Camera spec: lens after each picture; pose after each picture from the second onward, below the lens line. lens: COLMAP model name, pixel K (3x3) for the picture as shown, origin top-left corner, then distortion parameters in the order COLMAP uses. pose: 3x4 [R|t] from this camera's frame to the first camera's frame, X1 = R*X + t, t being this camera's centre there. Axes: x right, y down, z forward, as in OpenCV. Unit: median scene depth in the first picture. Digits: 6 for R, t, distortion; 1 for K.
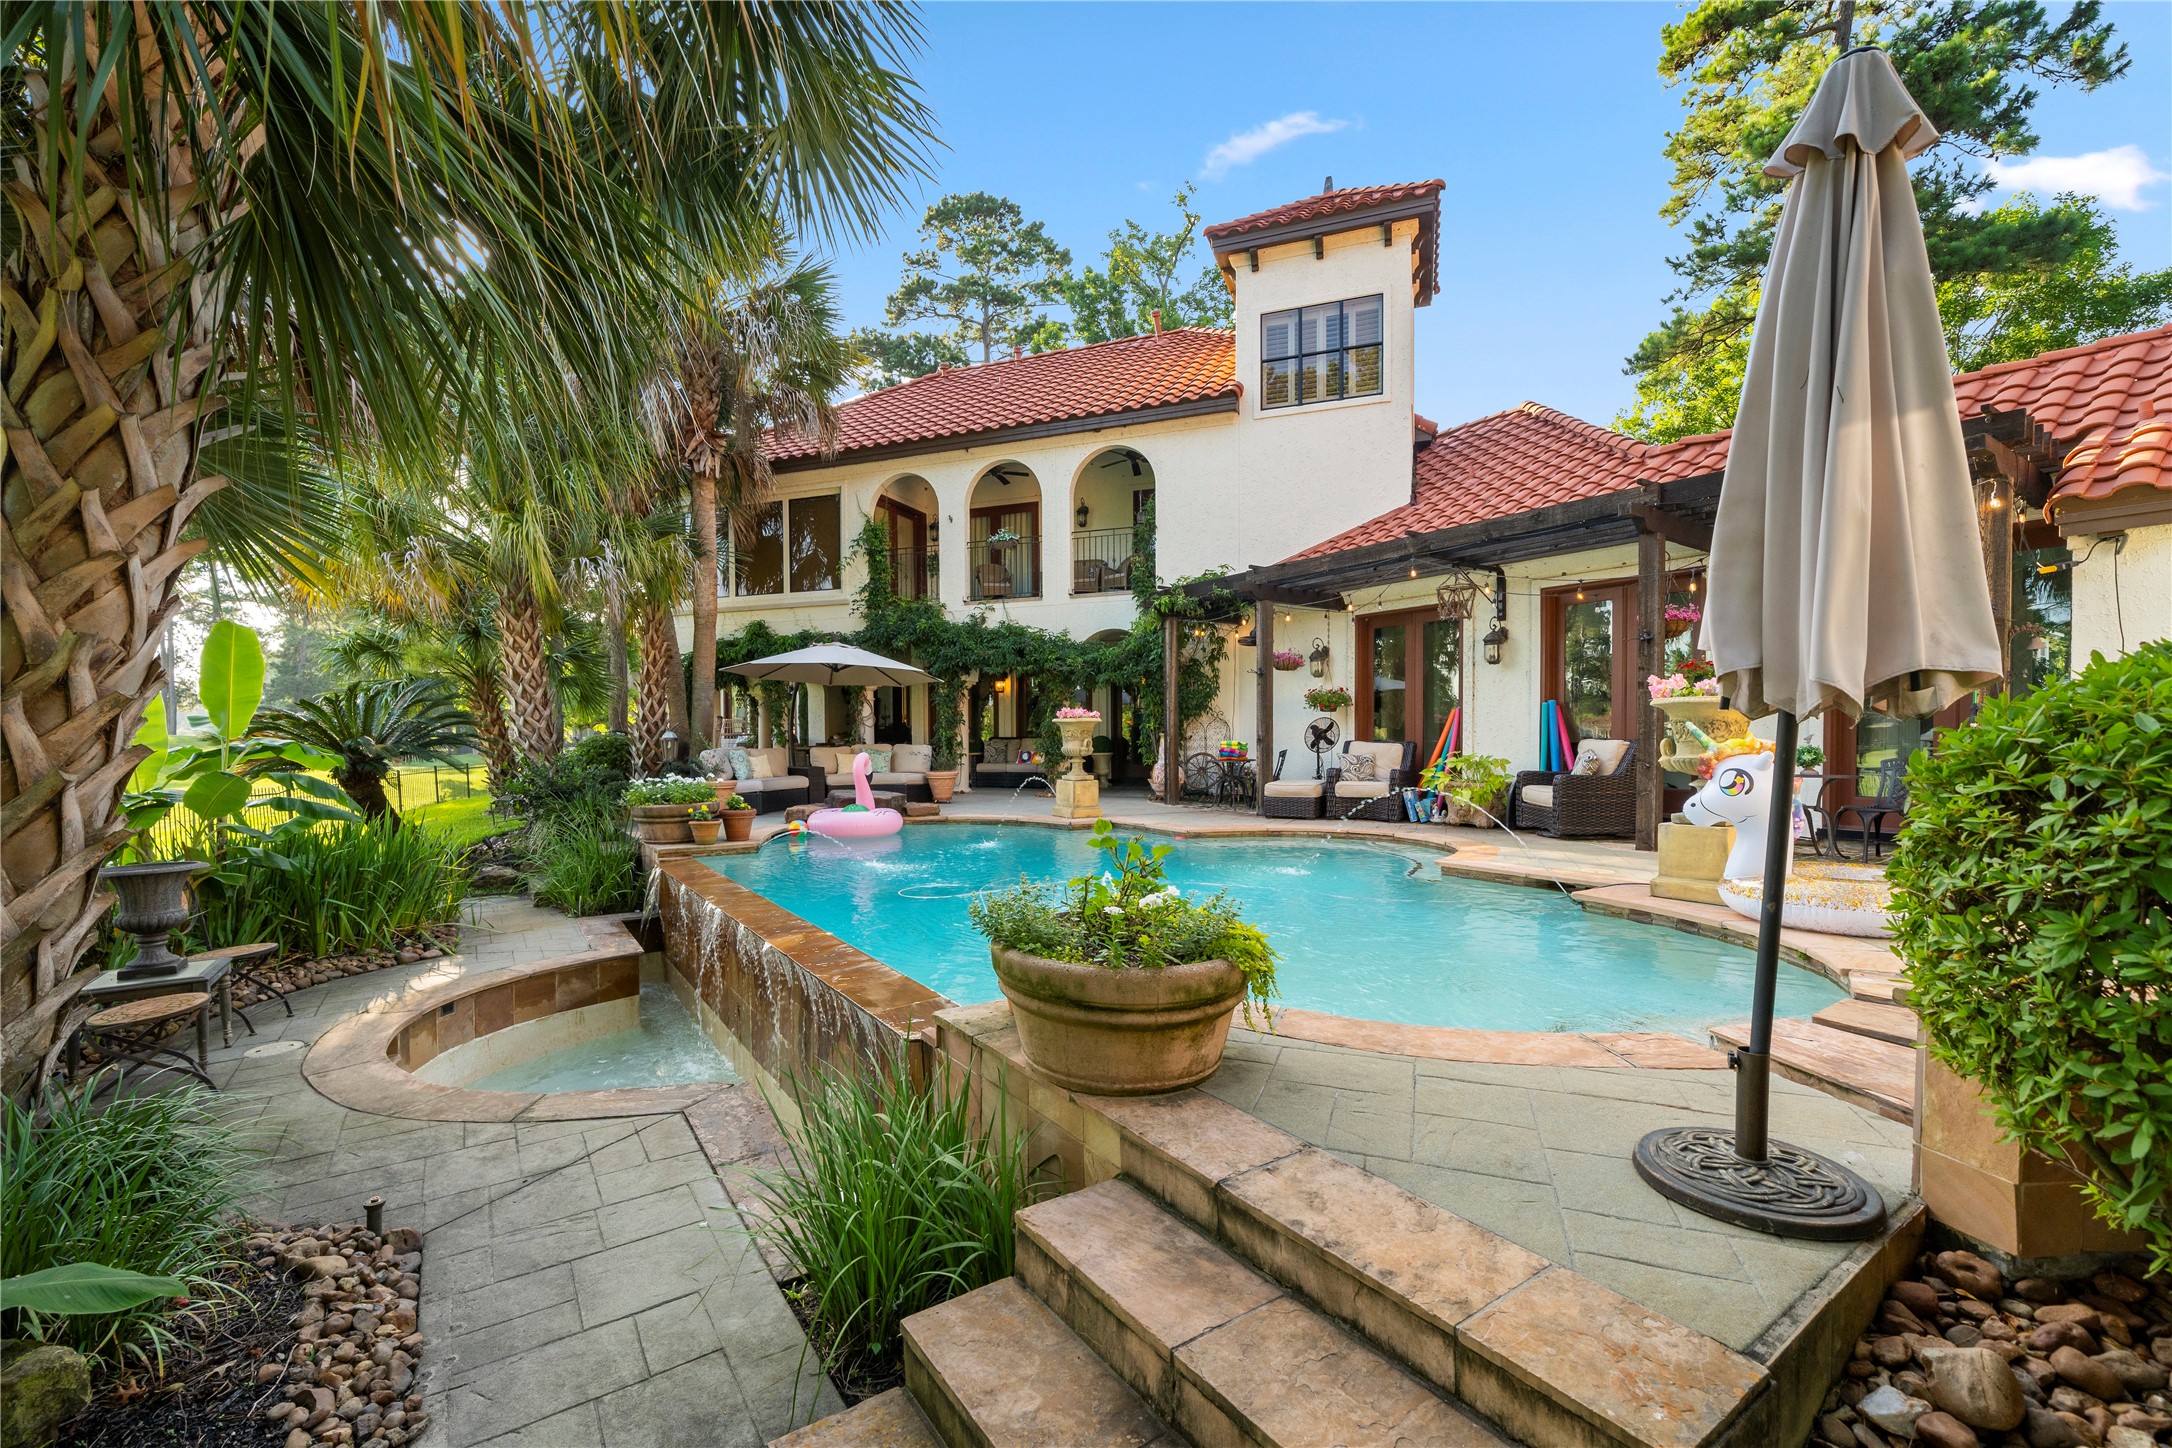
lens RADIAL K [[914.0, 0, 1064.5], [0, 914.0, 754.3], [0, 0, 1]] dist [-0.002712, -0.000007]
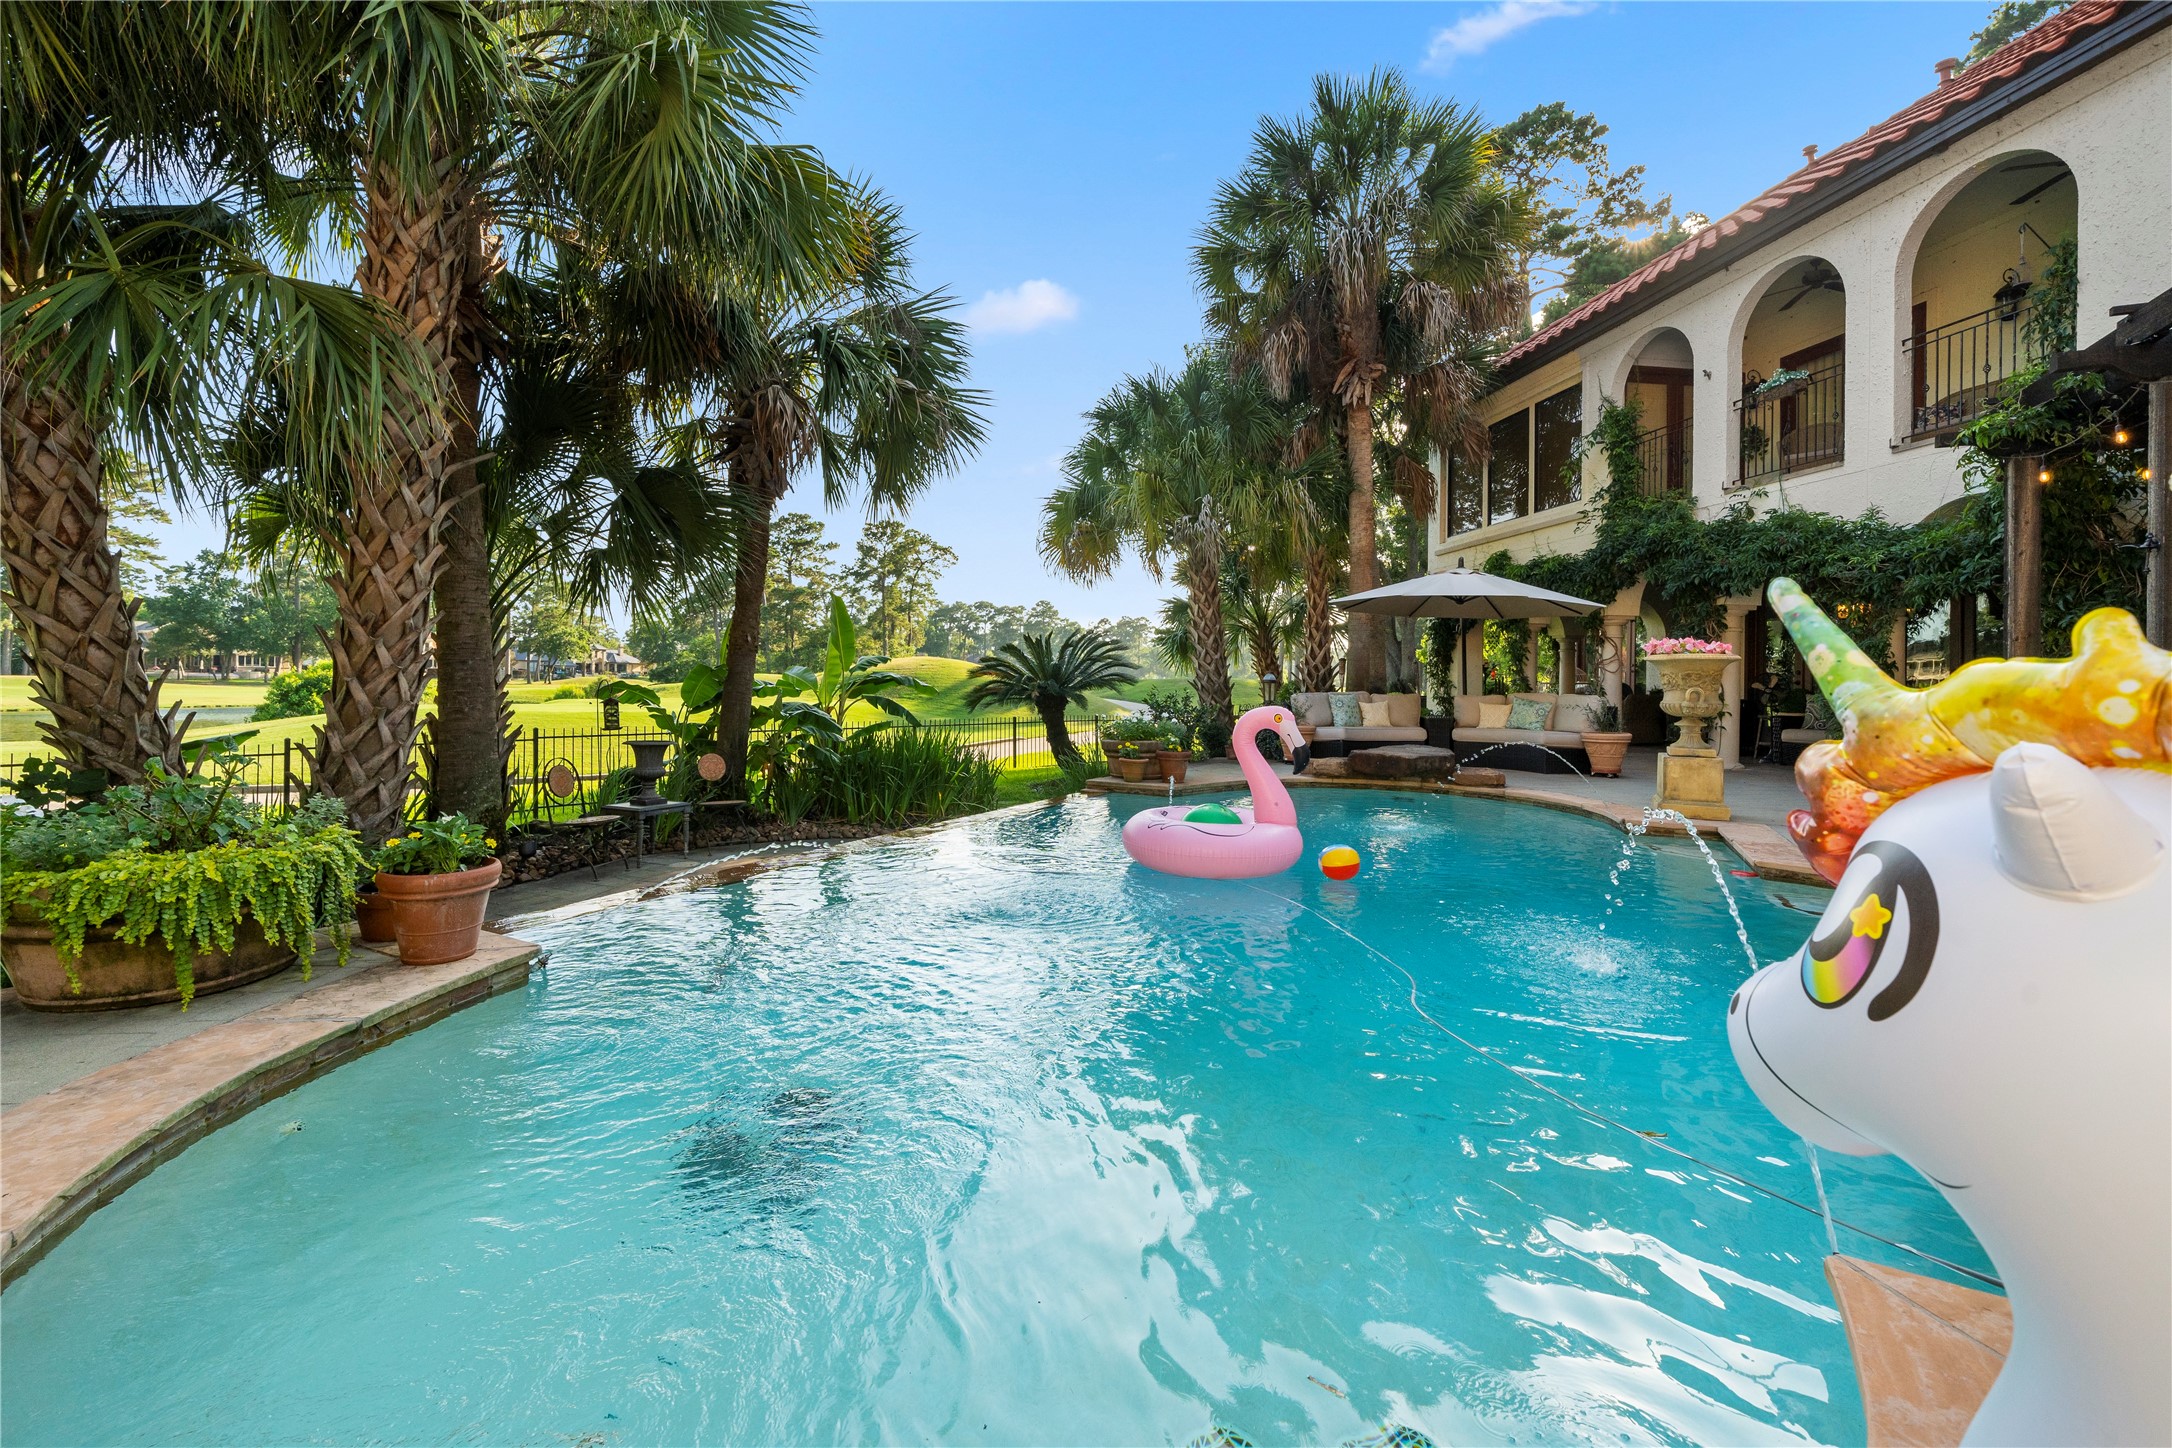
lens RADIAL K [[899.0, 0, 1076.6], [0, 899.0, 684.5], [0, 0, 1]] dist [-0.002854, -0.000167]
pose [[0.487821, 0.014823, -0.872818, 0.295219], [-0.034385, 0.999406, -0.002246, -0.002566], [0.872266, 0.031107, 0.488041, 0.303418]]
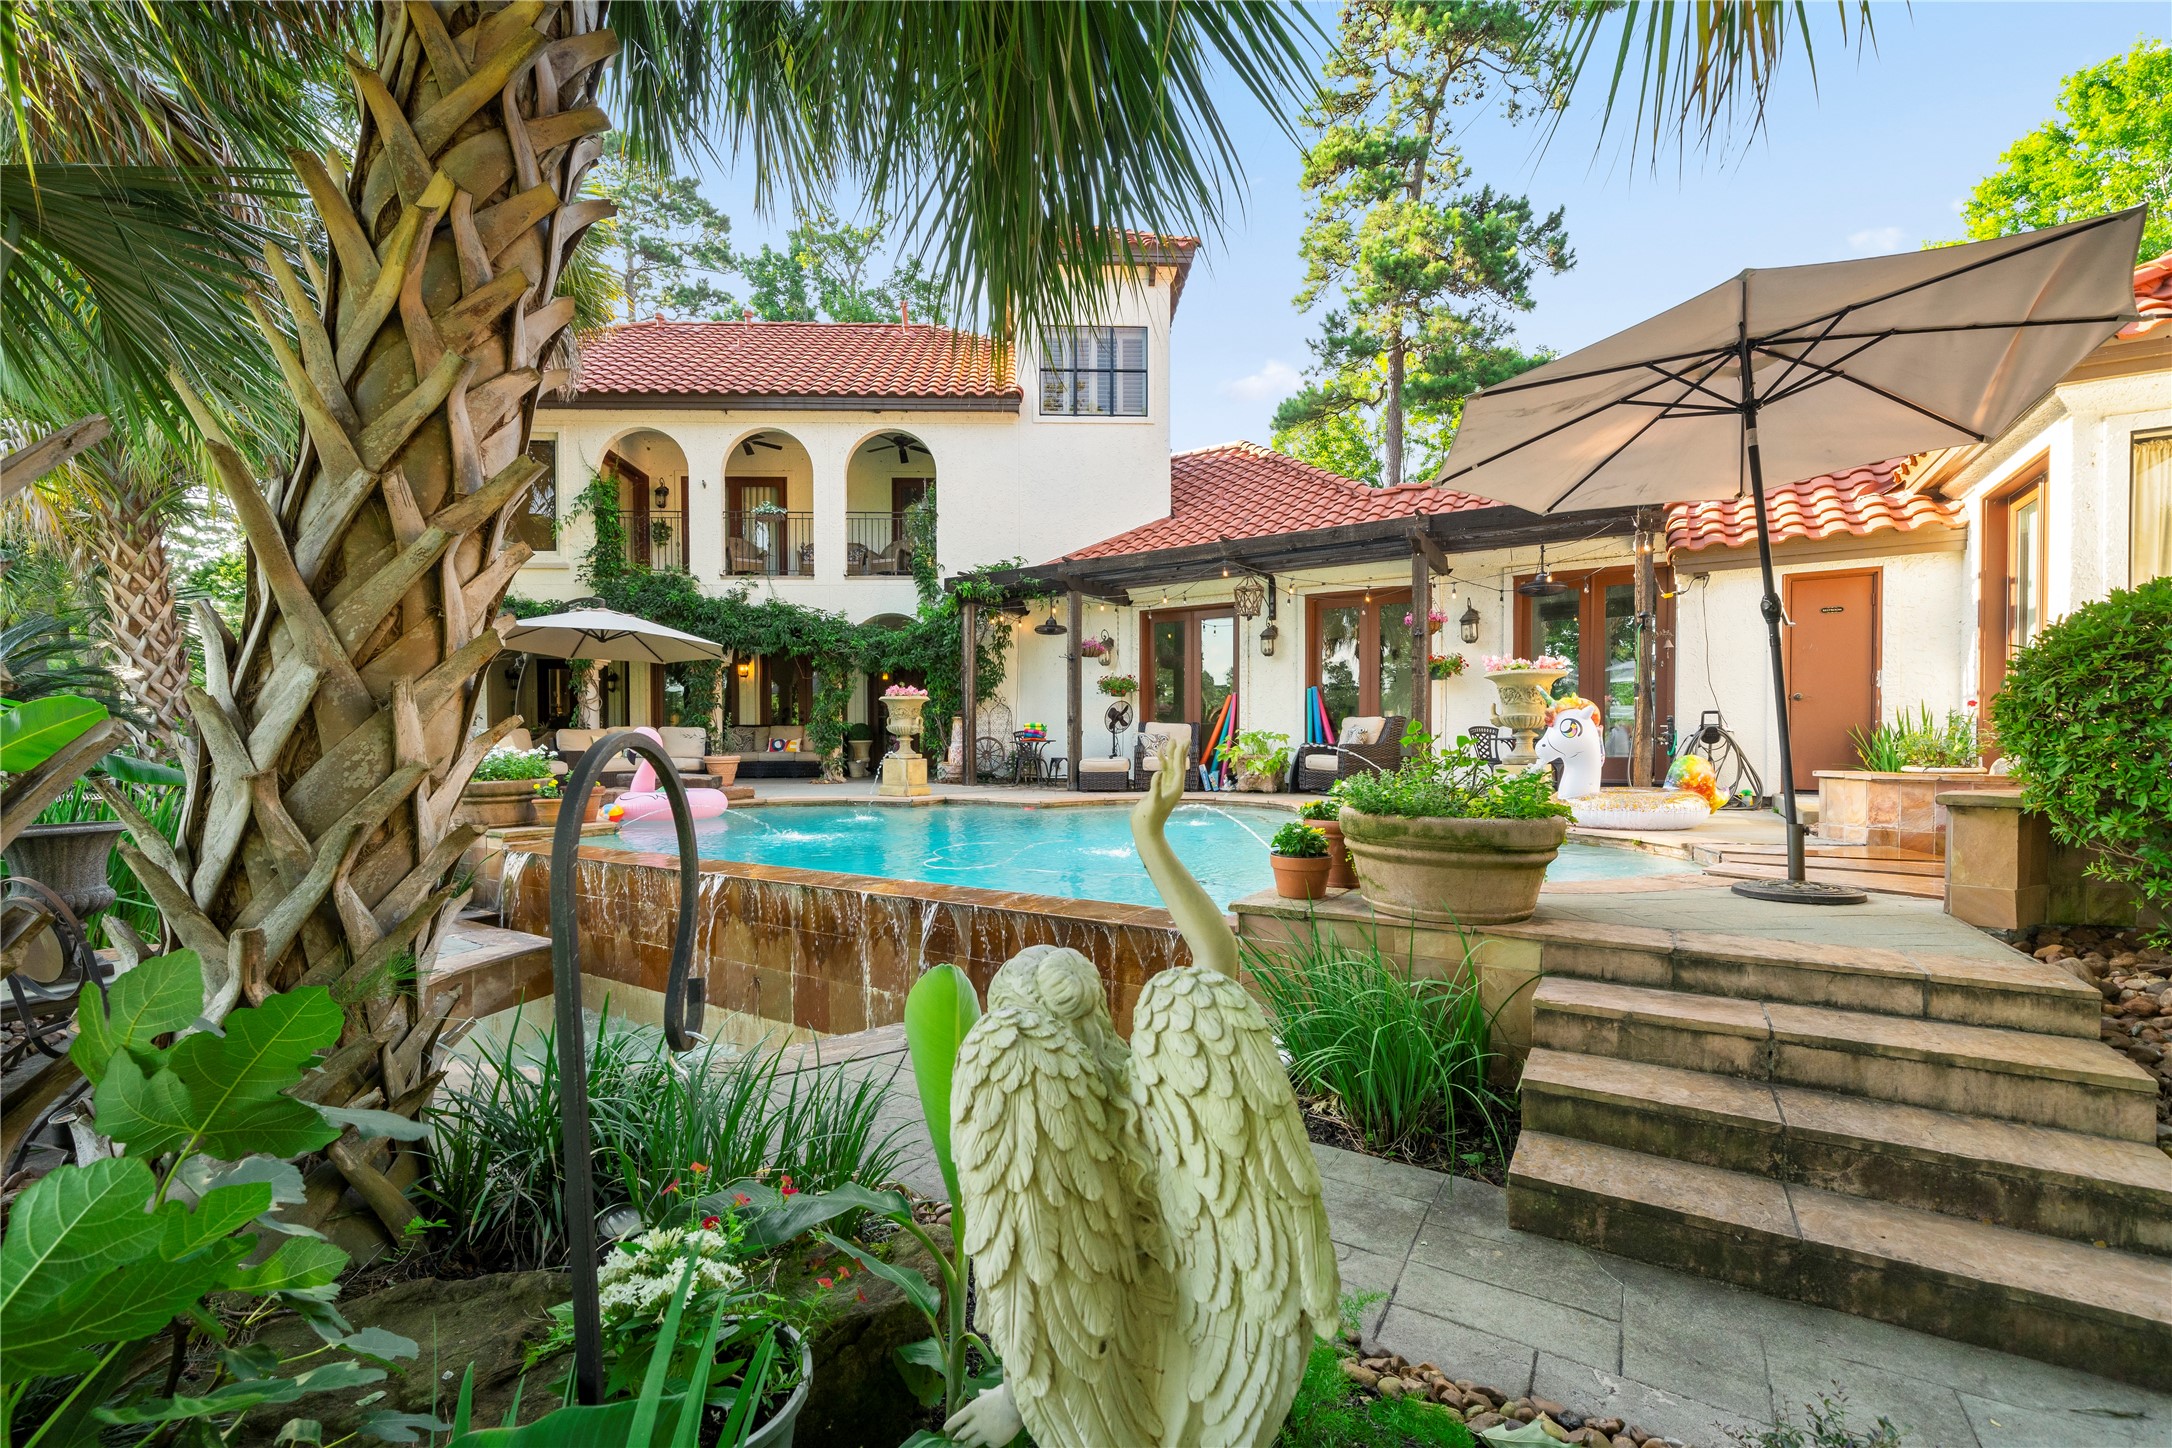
lens RADIAL K [[916.2, 0, 1073.4], [0, 916.2, 753.0], [0, 0, 1]] dist [-0.001861, -0.000265]
pose [[0.912817, -0.004799, 0.408340, -0.197739], [0.008499, 0.999938, -0.007247, 0.026900], [-0.408280, 0.010086, 0.912801, 0.013671]]
